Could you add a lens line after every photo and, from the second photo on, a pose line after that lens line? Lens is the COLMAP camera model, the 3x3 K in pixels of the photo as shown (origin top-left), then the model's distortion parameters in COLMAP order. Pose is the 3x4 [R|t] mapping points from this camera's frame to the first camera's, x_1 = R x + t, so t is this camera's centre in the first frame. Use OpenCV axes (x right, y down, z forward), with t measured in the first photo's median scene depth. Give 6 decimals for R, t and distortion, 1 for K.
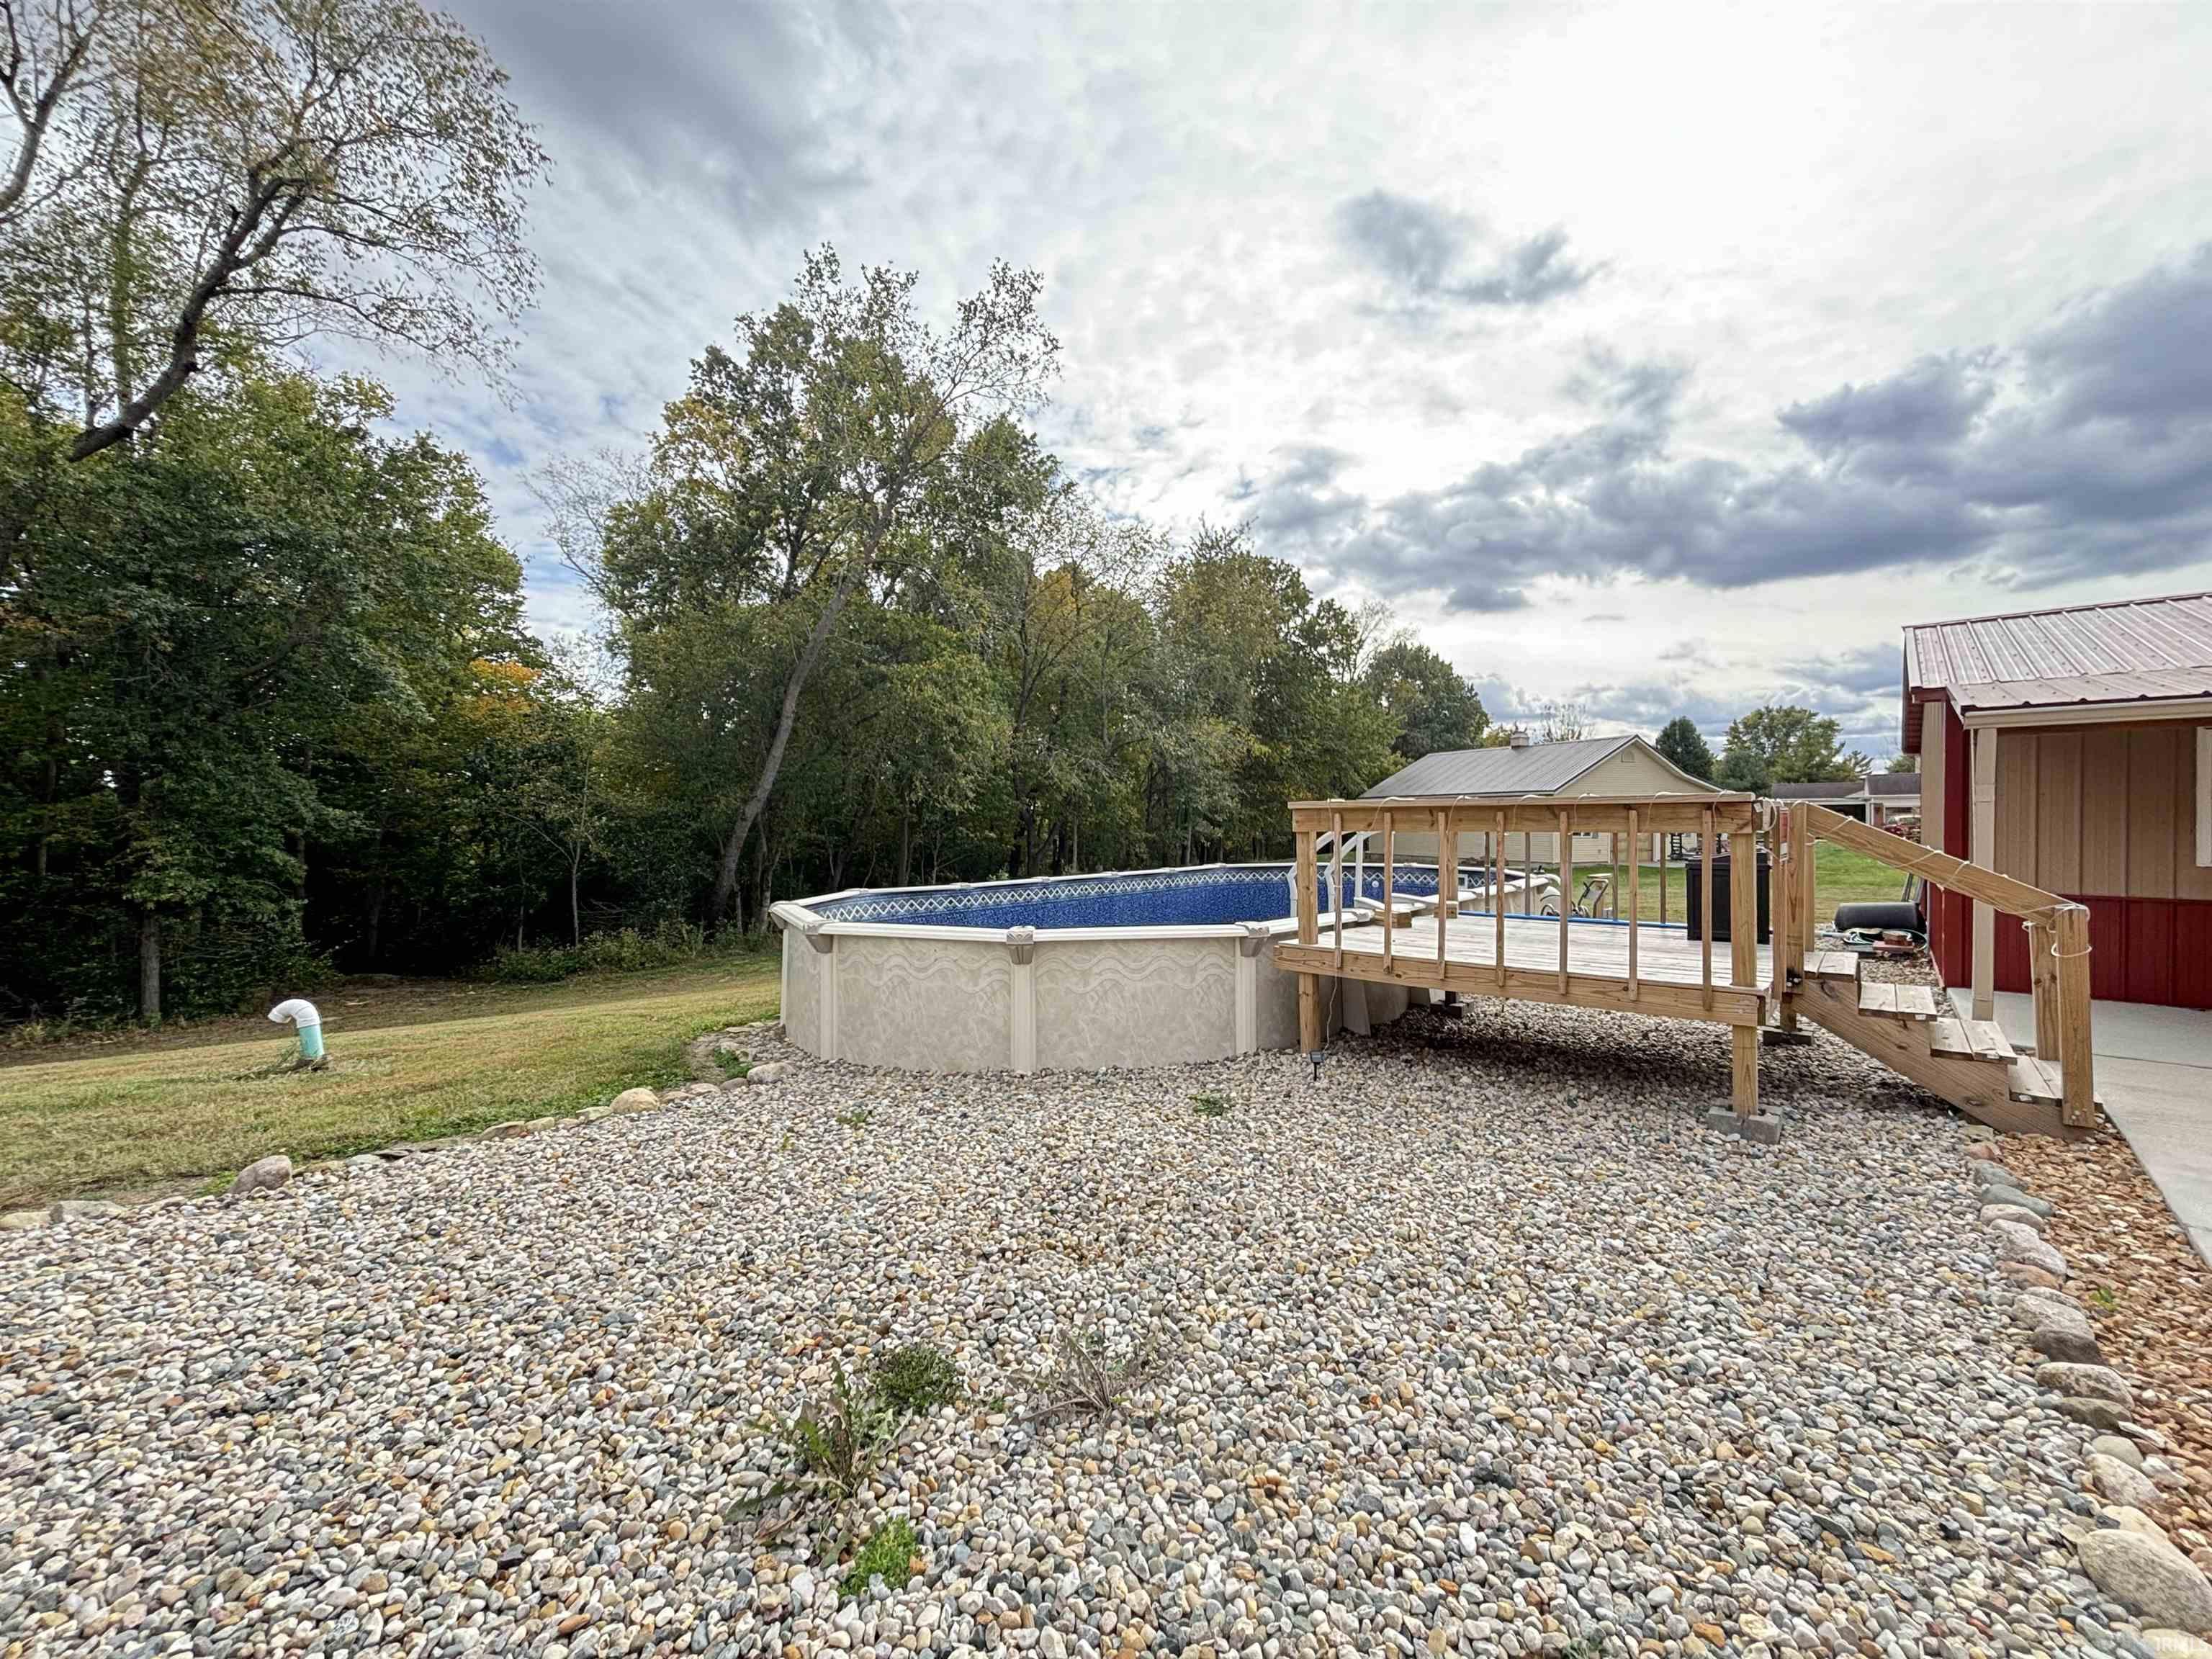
lens RADIAL K [[859.3, 0, 1106.0], [0, 859.3, 829.5], [0, 0, 1]] dist [-0.000426, 0.000154]
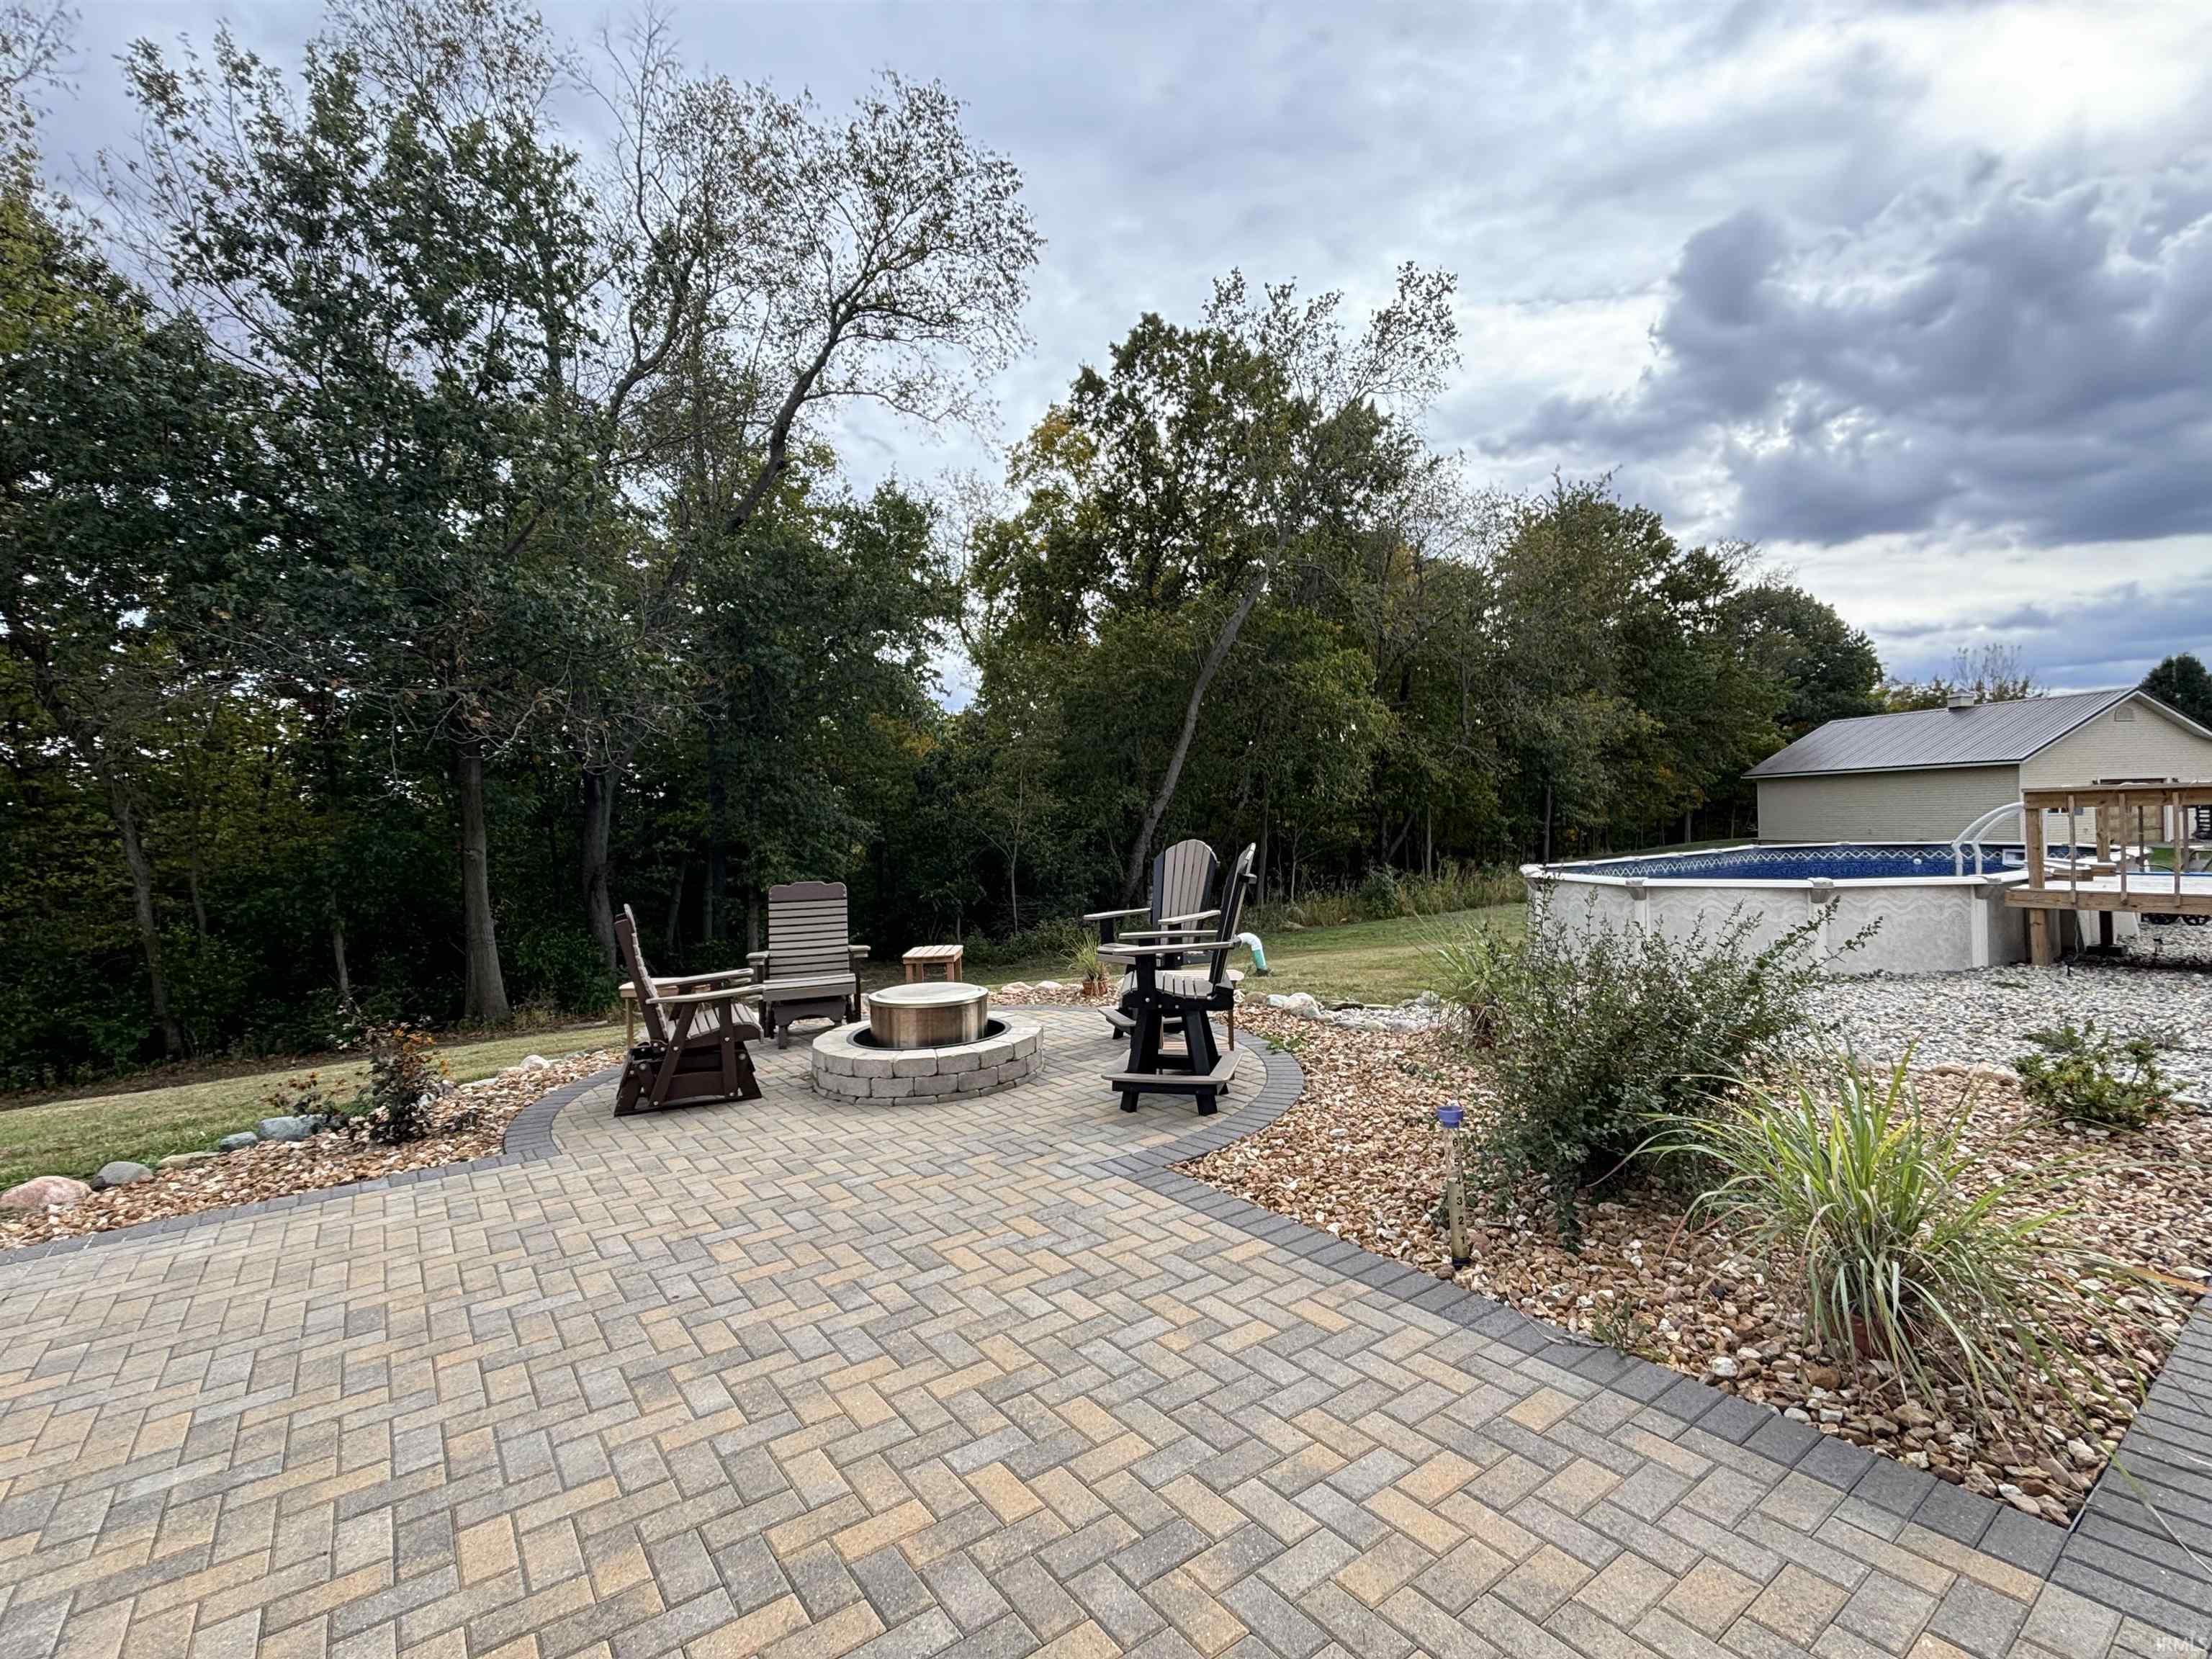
lens RADIAL K [[1002.9, 0, 1106.0], [0, 1002.9, 829.5], [0, 0, 1]] dist [-0.000378, 0.000203]
pose [[0.975968, -0.024378, -0.216548, -0.177546], [0.025218, 0.999681, 0.001118, -0.000685], [0.216451, -0.006552, 0.976271, -0.185436]]
